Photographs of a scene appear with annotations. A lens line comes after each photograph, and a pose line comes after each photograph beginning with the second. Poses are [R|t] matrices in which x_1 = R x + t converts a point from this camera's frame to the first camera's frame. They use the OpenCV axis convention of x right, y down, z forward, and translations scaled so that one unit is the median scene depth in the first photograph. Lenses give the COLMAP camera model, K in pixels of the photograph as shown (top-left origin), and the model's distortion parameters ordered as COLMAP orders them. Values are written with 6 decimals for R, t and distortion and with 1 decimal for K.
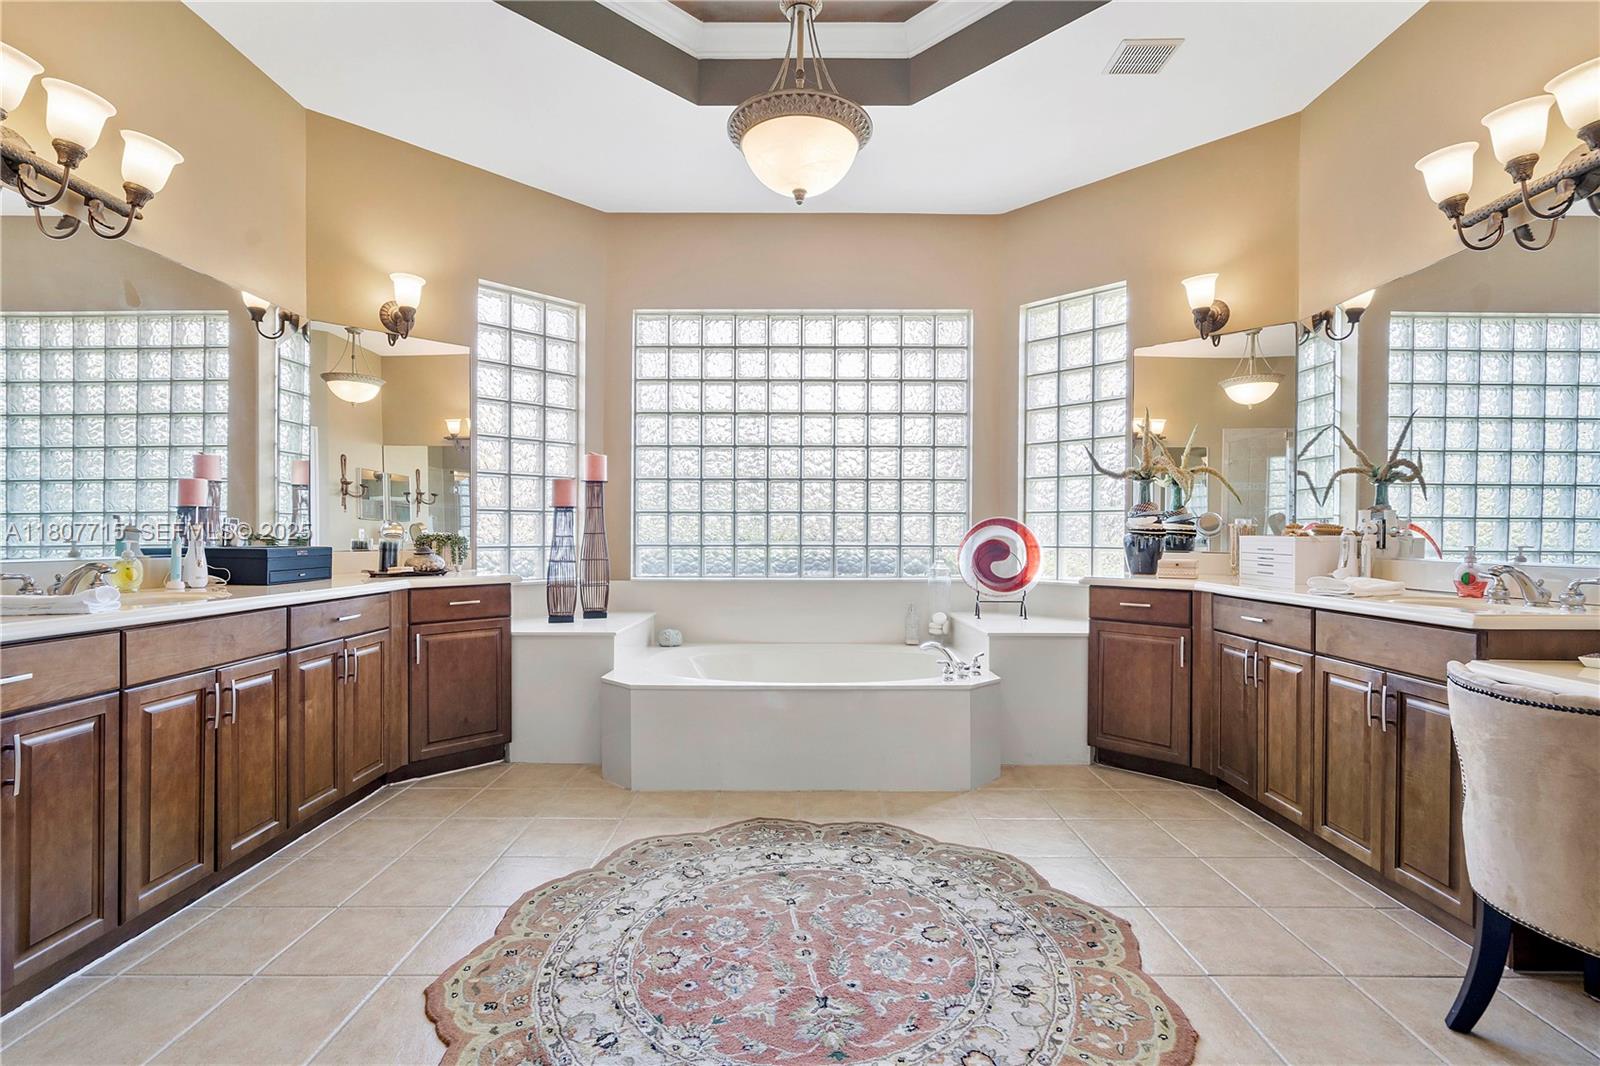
lens RADIAL K [[746.6, 0, 798.5], [0, 746.6, 550.2], [0, 0, 1]] dist [0.000464, 0.000734]
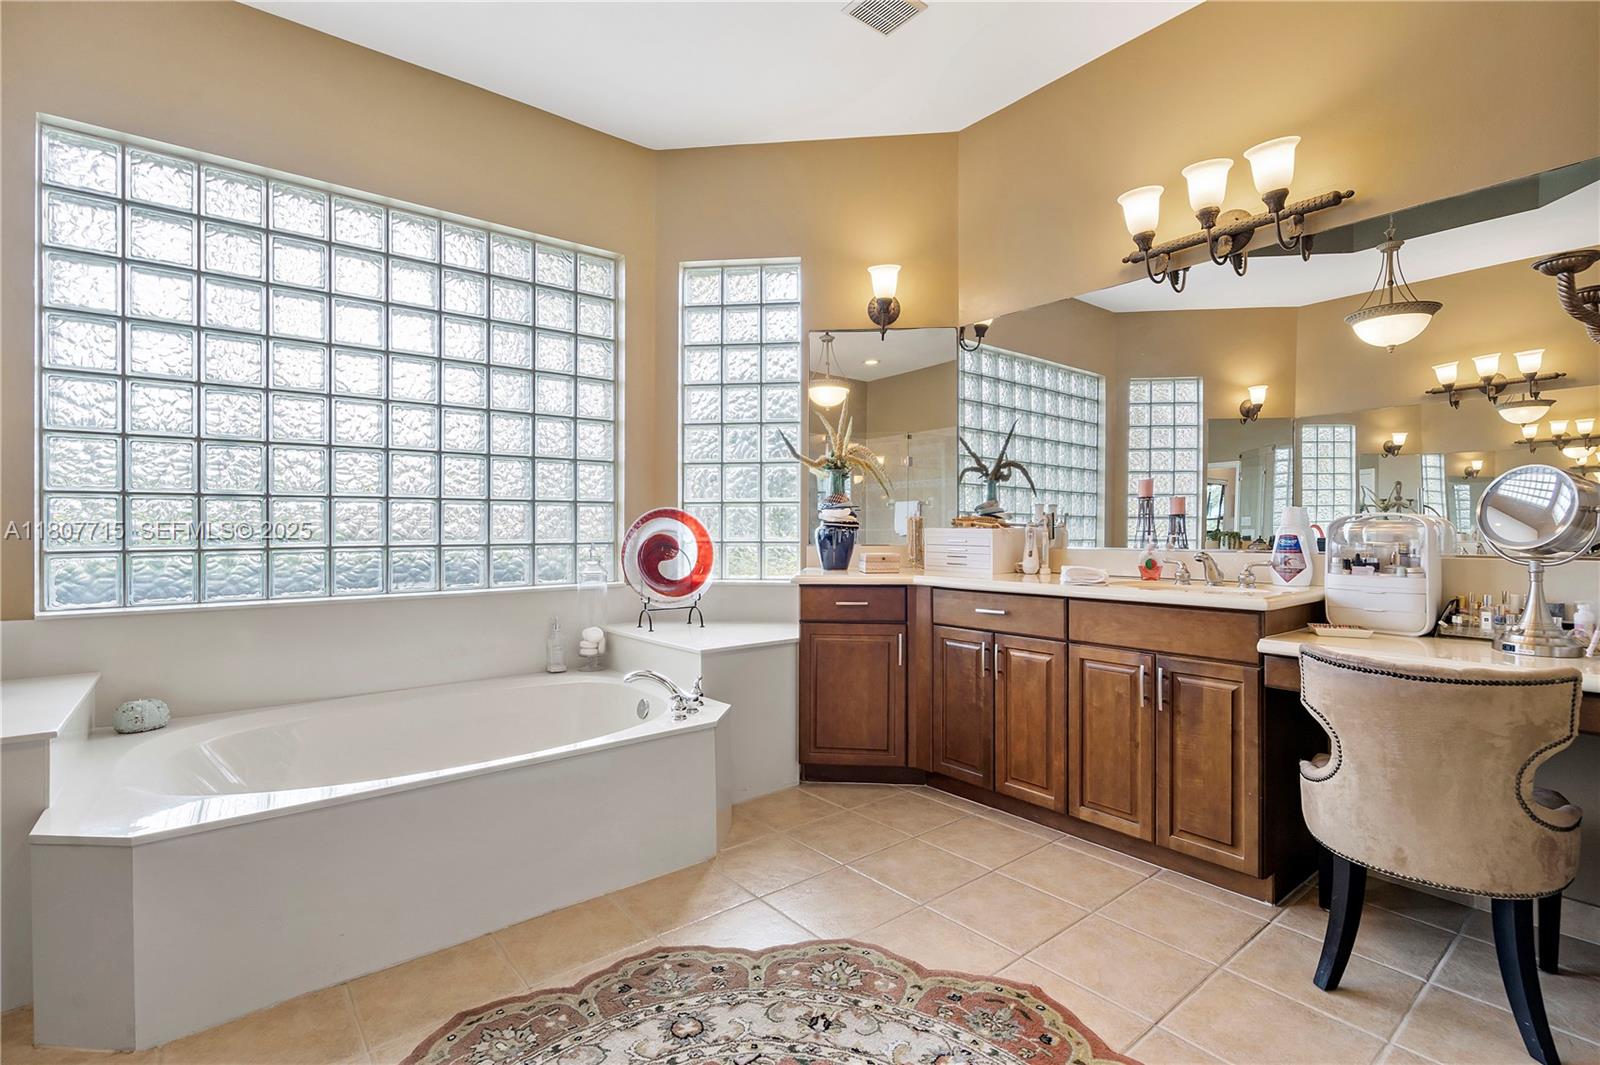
lens RADIAL K [[749.8, 0, 800.0], [0, 749.8, 532.5], [0, 0, 1]] dist [0.000984, 0.000240]
pose [[0.772834, -0.010314, 0.634524, -0.195688], [0.019606, 0.999779, -0.007629, -0.009396], [-0.634305, 0.018336, 0.772866, 0.330067]]
